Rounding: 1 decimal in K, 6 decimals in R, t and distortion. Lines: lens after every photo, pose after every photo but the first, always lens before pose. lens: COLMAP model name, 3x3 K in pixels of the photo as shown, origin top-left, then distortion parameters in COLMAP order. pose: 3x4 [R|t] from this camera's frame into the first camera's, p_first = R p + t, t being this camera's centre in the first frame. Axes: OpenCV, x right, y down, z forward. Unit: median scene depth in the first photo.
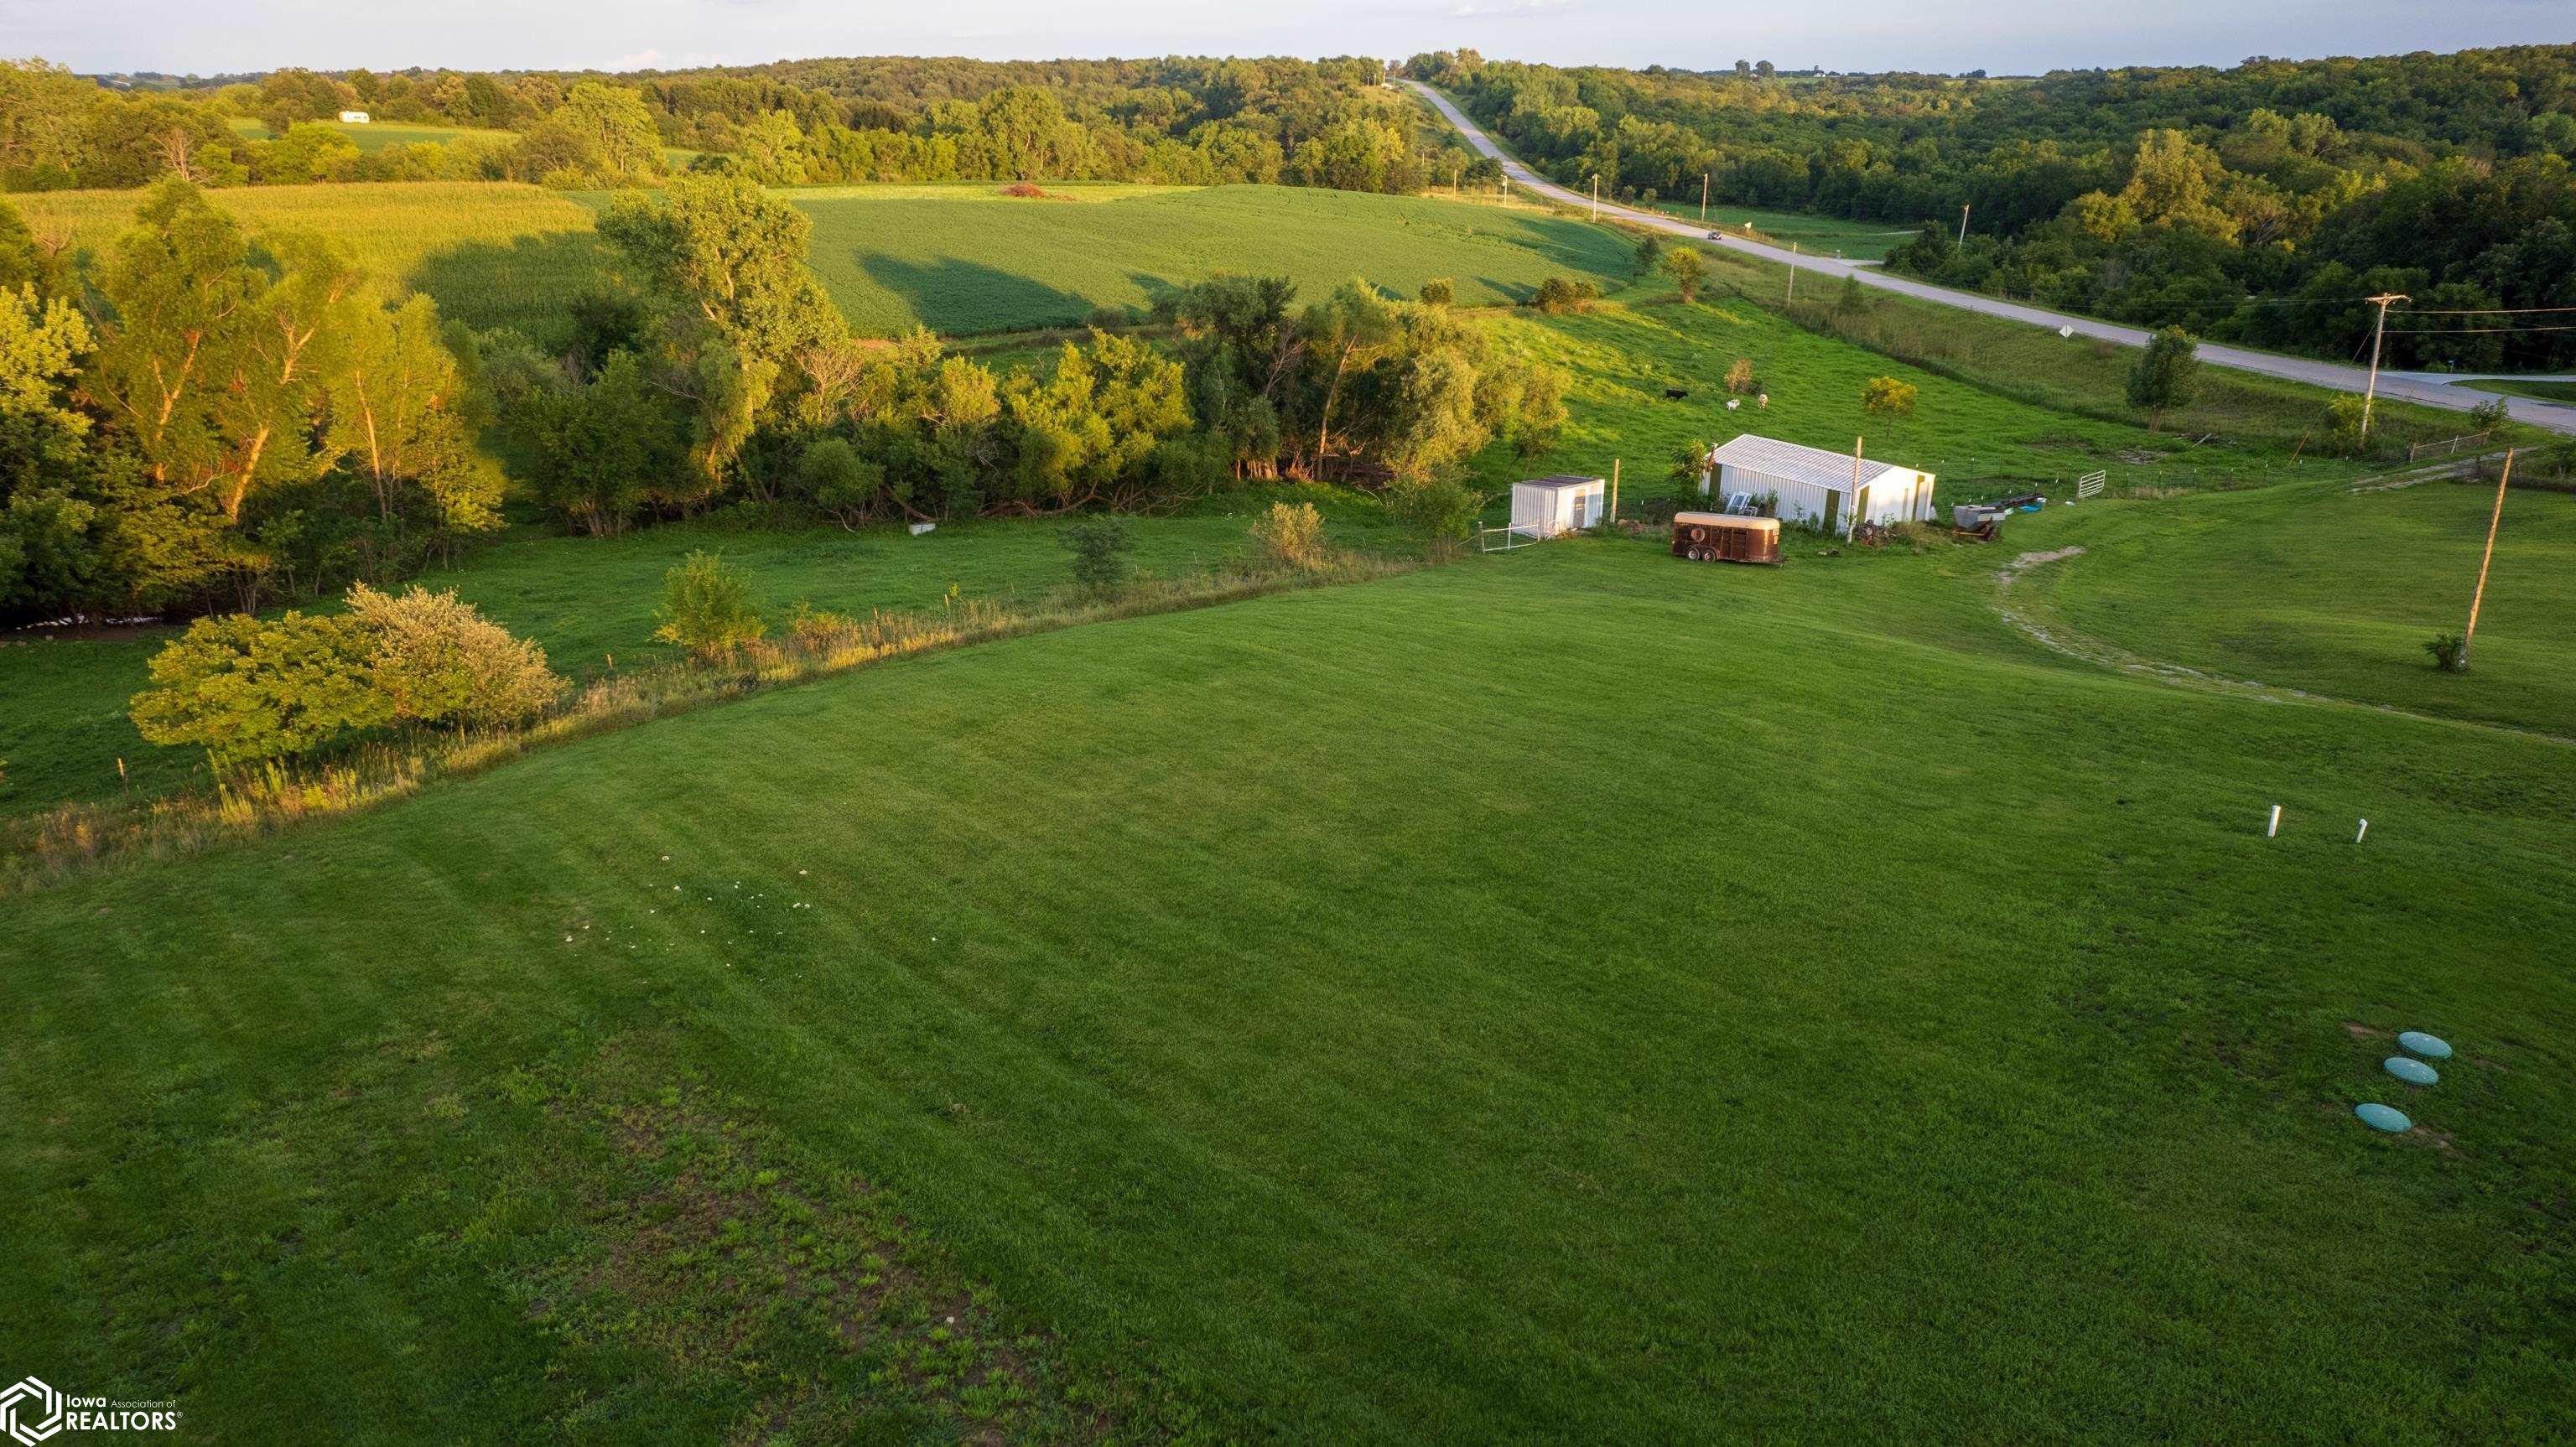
lens RADIAL K [[1660.2, 0, 1288.0], [0, 1660.2, 723.5], [0, 0, 1]] dist [-0.086766, 0.069931]
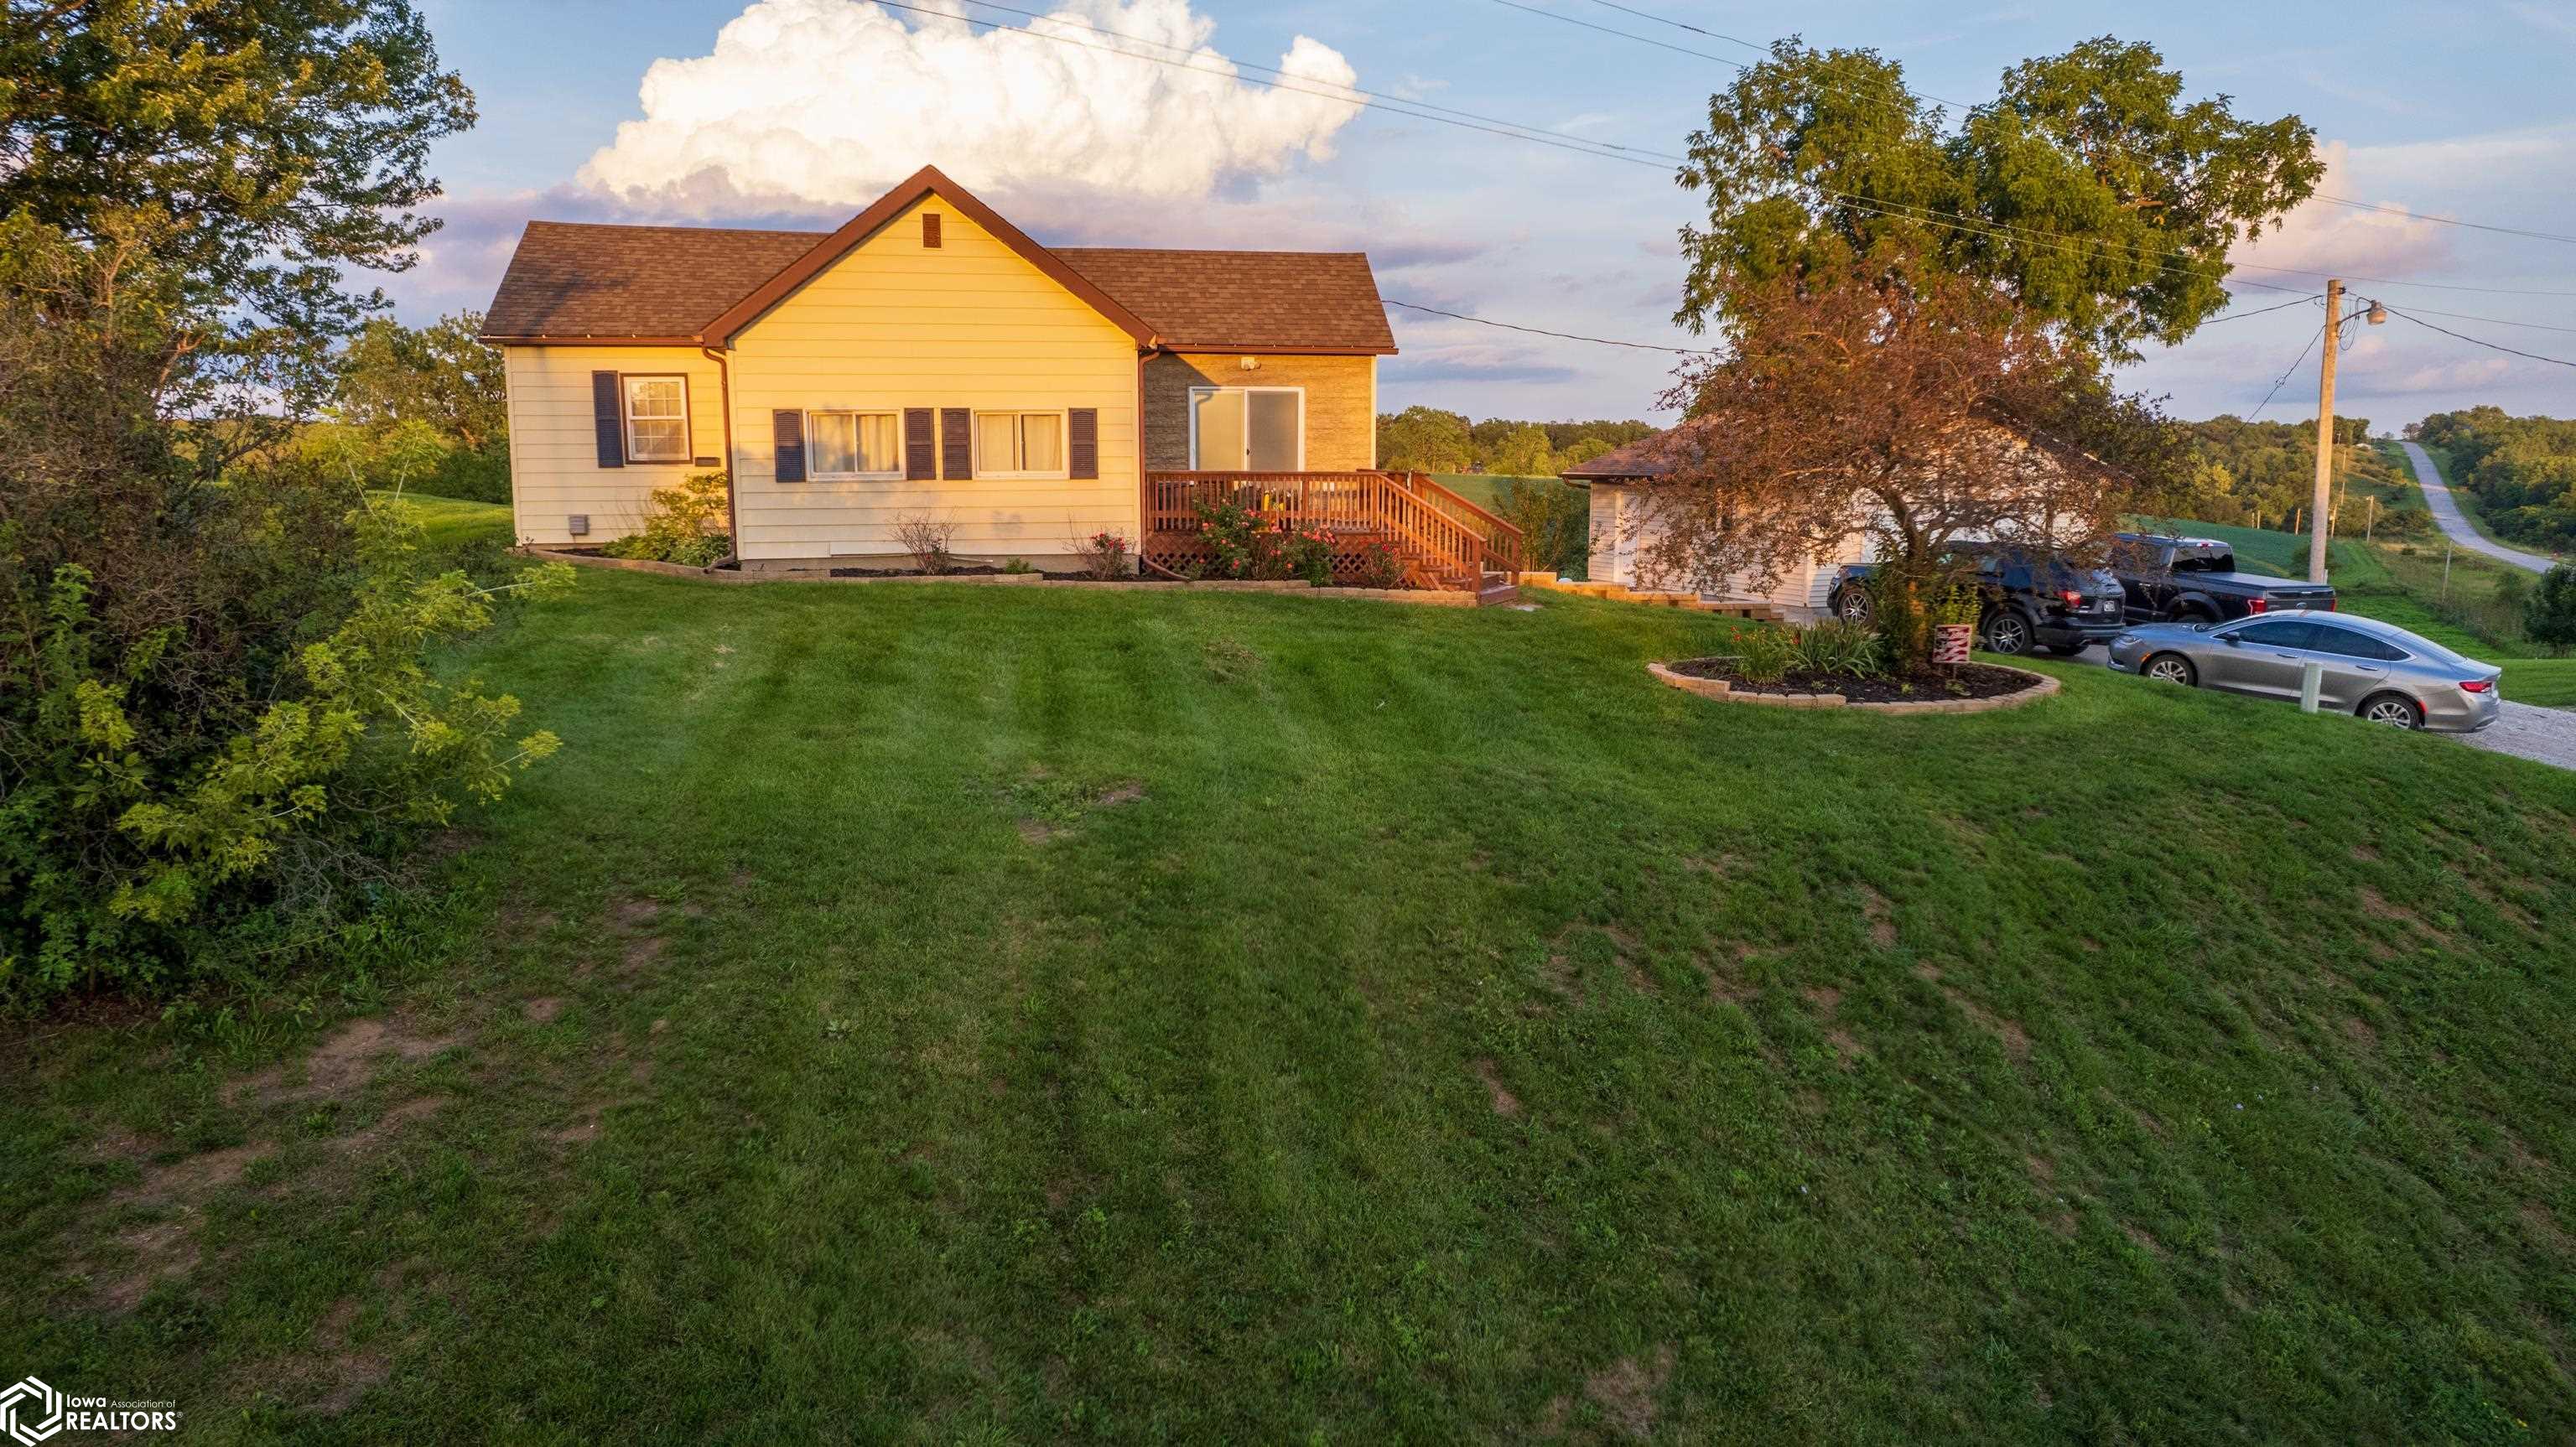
lens RADIAL K [[1637.5, 0, 1288.0], [0, 1637.5, 723.5], [0, 0, 1]] dist [-0.071189, 0.068365]
pose [[0.836206, 0.086502, -0.541551, 0.210120], [-0.197810, 0.968583, -0.150726, 0.070140], [0.511499, 0.233163, 0.827045, -0.078288]]
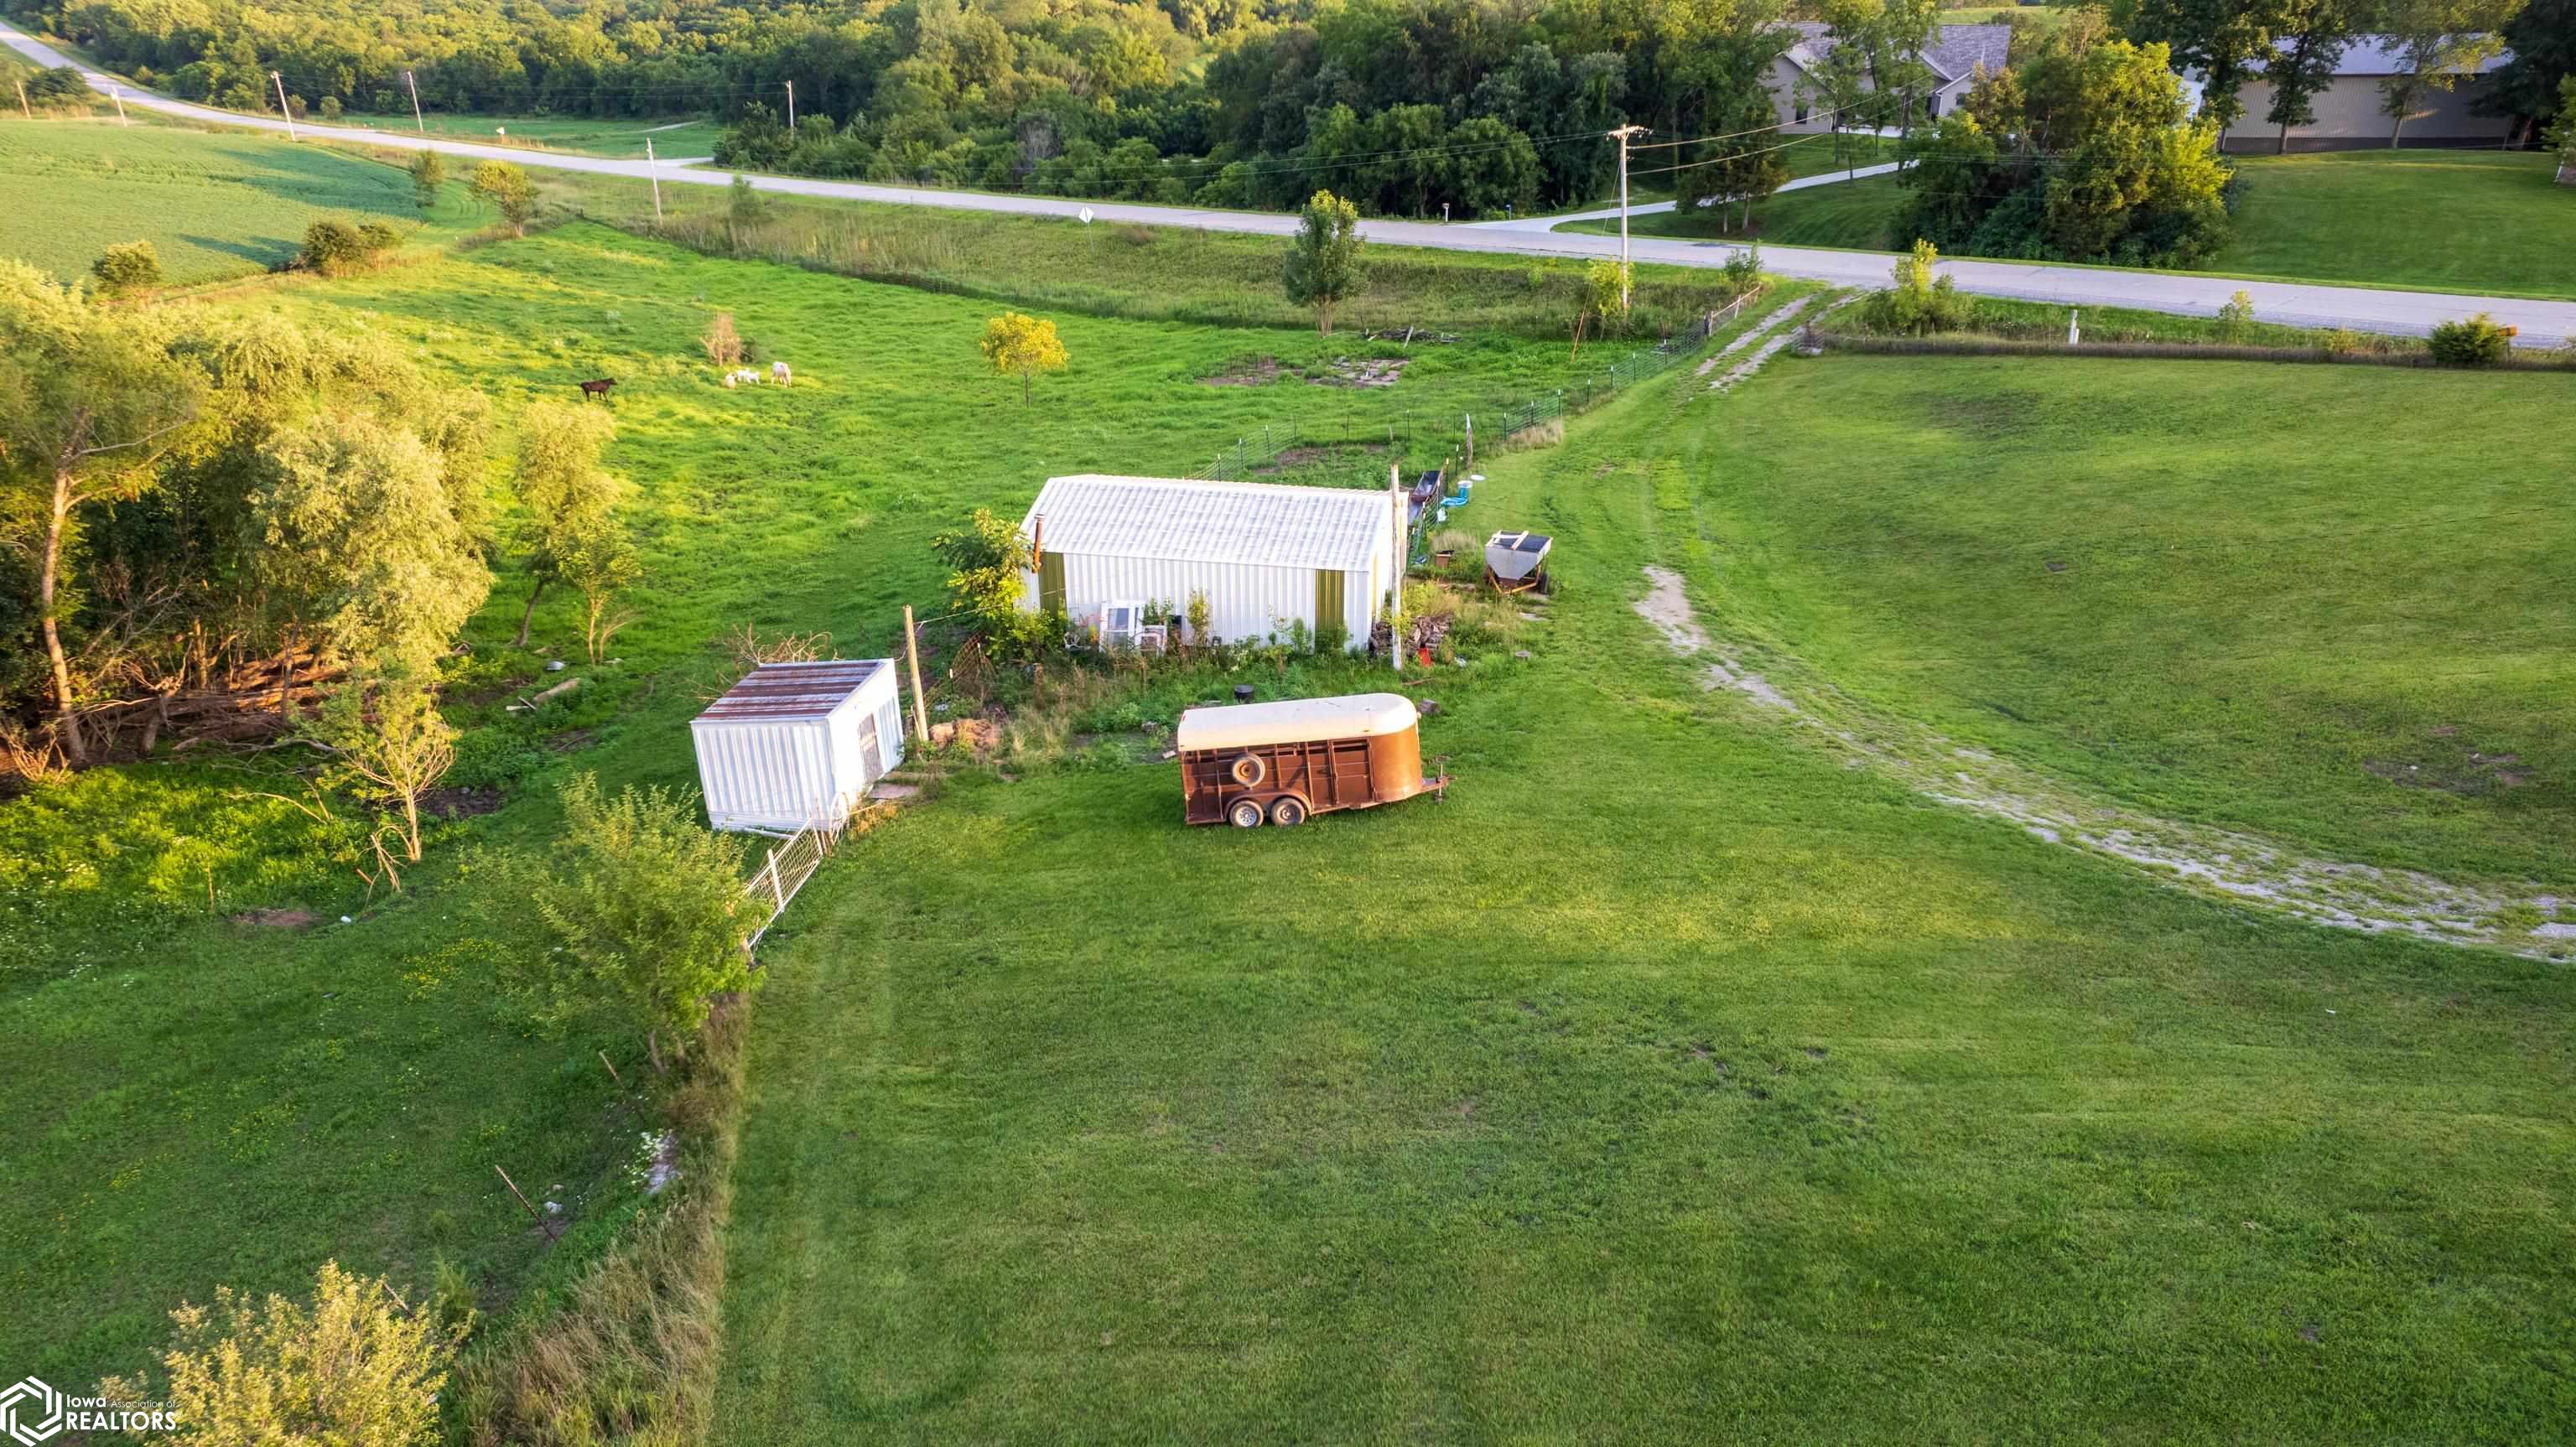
lens RADIAL K [[1637.5, 0, 1288.0], [0, 1637.5, 723.5], [0, 0, 1]] dist [-0.071189, 0.068365]
pose [[0.736302, -0.286613, 0.612954, -0.001603], [0.250439, 0.956963, 0.146633, -0.059488], [-0.628601, 0.045541, 0.776393, 0.208918]]
